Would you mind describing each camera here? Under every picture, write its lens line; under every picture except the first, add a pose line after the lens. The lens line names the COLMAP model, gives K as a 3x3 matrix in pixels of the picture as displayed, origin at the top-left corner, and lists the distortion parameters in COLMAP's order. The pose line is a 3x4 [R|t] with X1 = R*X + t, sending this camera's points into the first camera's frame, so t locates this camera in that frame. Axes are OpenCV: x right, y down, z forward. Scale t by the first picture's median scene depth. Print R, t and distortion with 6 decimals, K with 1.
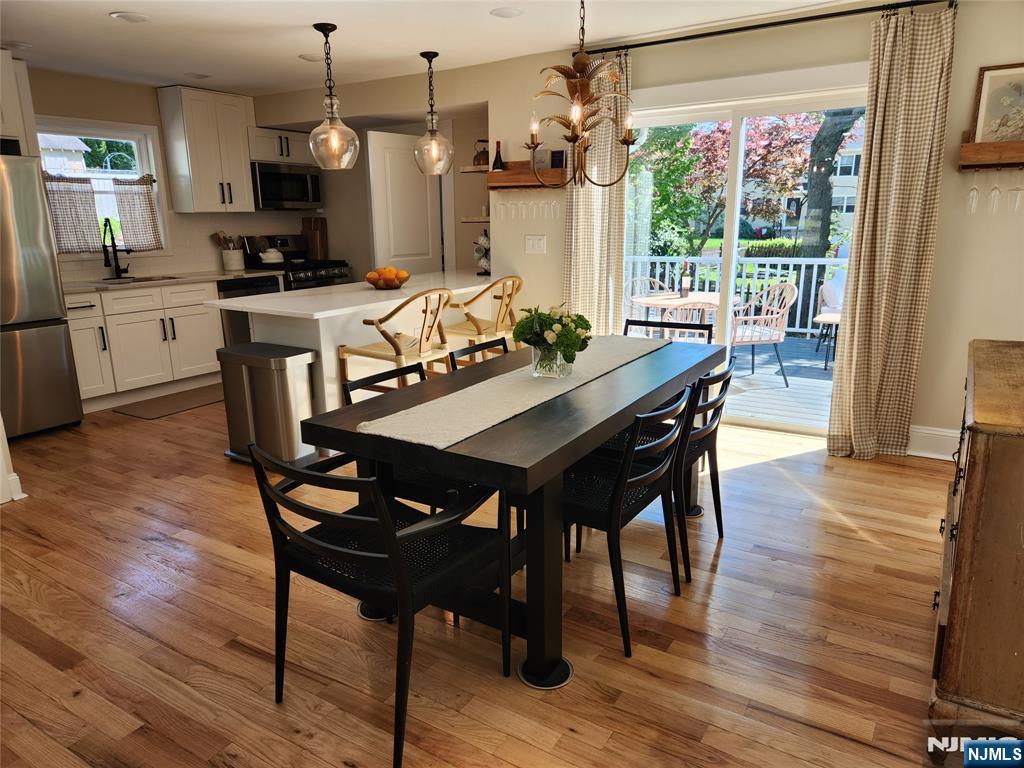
lens RADIAL K [[689.1, 0, 505.2], [0, 689.1, 387.9], [0, 0, 1]] dist [0.065523, -0.048482]
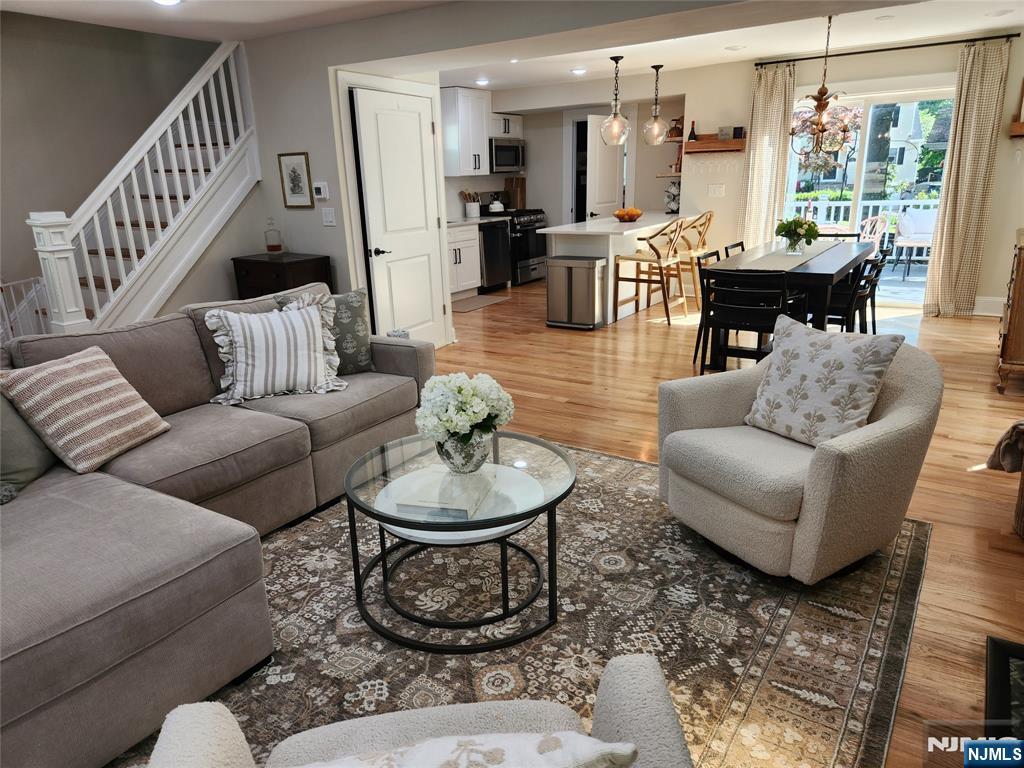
lens RADIAL K [[689.1, 0, 512.9], [0, 689.1, 383.5], [0, 0, 1]] dist [0.065523, -0.048482]
pose [[0.999666, -0.012758, -0.022466, -0.371853], [0.013822, 0.998759, 0.047844, 0.131072], [0.021828, -0.048138, 0.998602, -0.533609]]
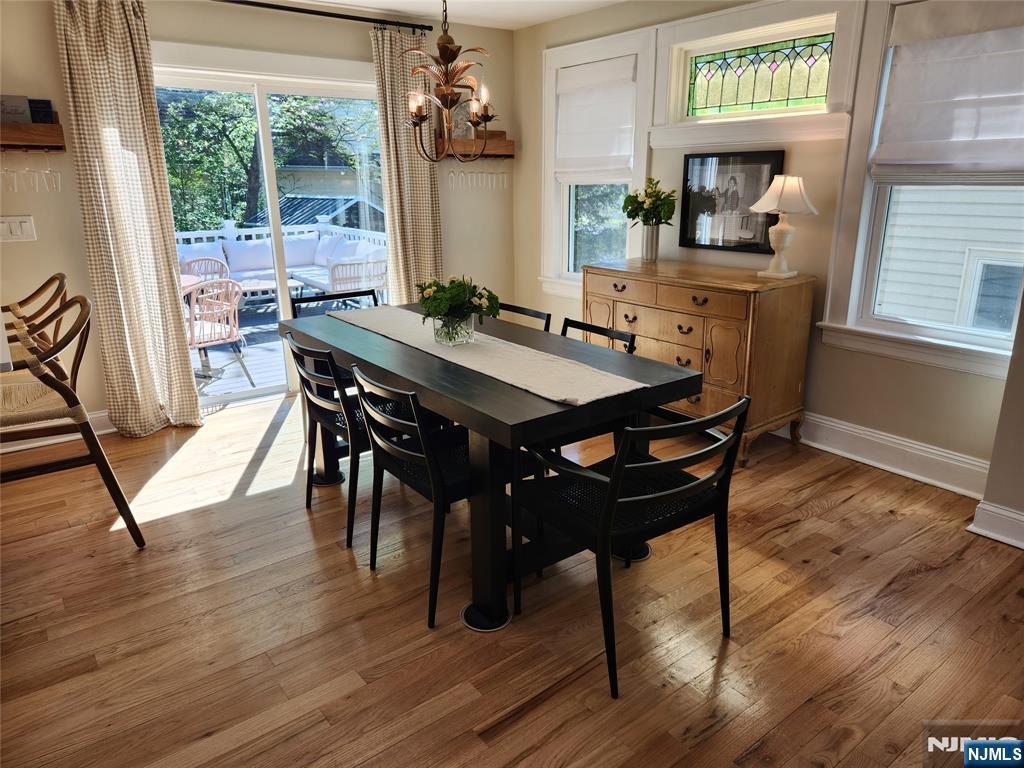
lens RADIAL K [[689.1, 0, 510.9], [0, 689.1, 382.1], [0, 0, 1]] dist [0.065523, -0.048482]
pose [[0.354603, -0.251924, 0.900439, -0.466548], [0.235282, 0.956073, 0.174832, -0.067437], [-0.904930, 0.149861, 0.398299, 0.286472]]
